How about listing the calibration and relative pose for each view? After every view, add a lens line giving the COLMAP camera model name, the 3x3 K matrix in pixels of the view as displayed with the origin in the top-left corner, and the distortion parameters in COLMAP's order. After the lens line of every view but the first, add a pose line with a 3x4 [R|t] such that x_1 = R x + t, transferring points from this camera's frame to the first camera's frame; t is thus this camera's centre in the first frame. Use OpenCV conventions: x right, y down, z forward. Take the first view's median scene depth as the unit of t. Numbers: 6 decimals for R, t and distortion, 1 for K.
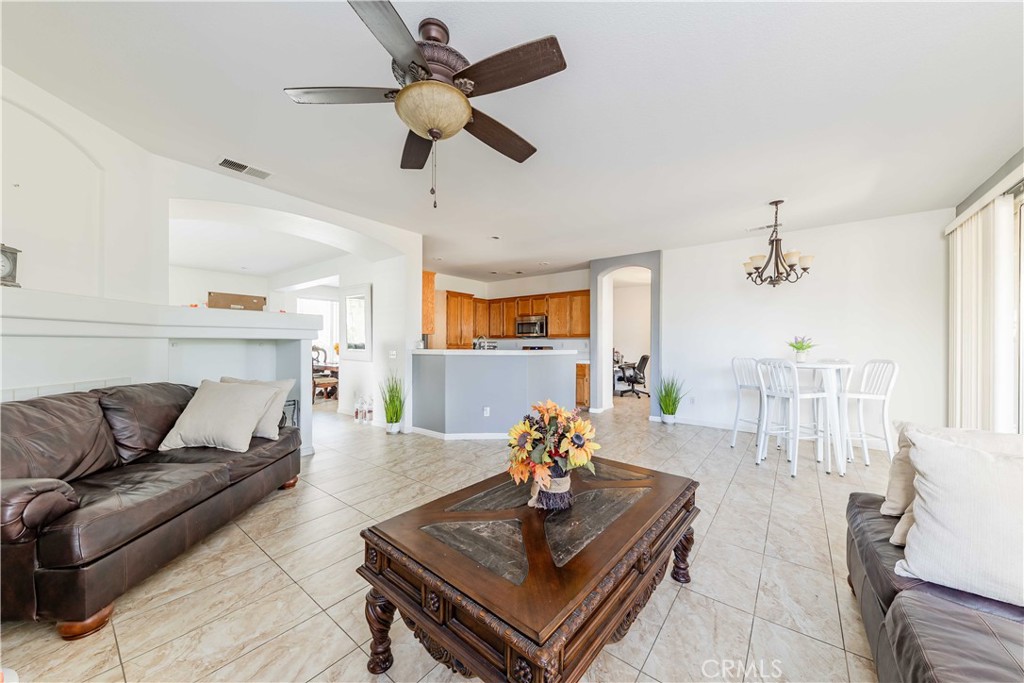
lens RADIAL K [[373.4, 0, 503.9], [0, 373.4, 347.4], [0, 0, 1]] dist [0.001748, -0.000891]
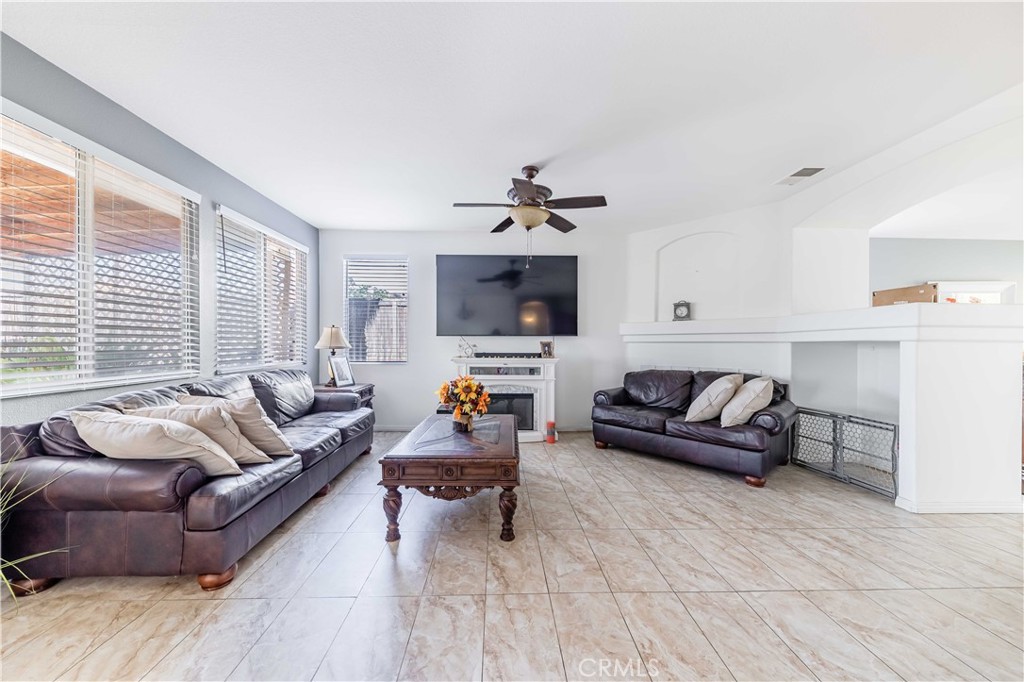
lens RADIAL K [[373.4, 0, 507.2], [0, 373.4, 339.8], [0, 0, 1]] dist [0.001748, -0.000891]
pose [[-0.758167, -0.021171, -0.651716, 0.319295], [-0.009897, 0.999731, -0.020964, -0.000680], [0.651985, -0.009444, -0.758173, 0.699040]]
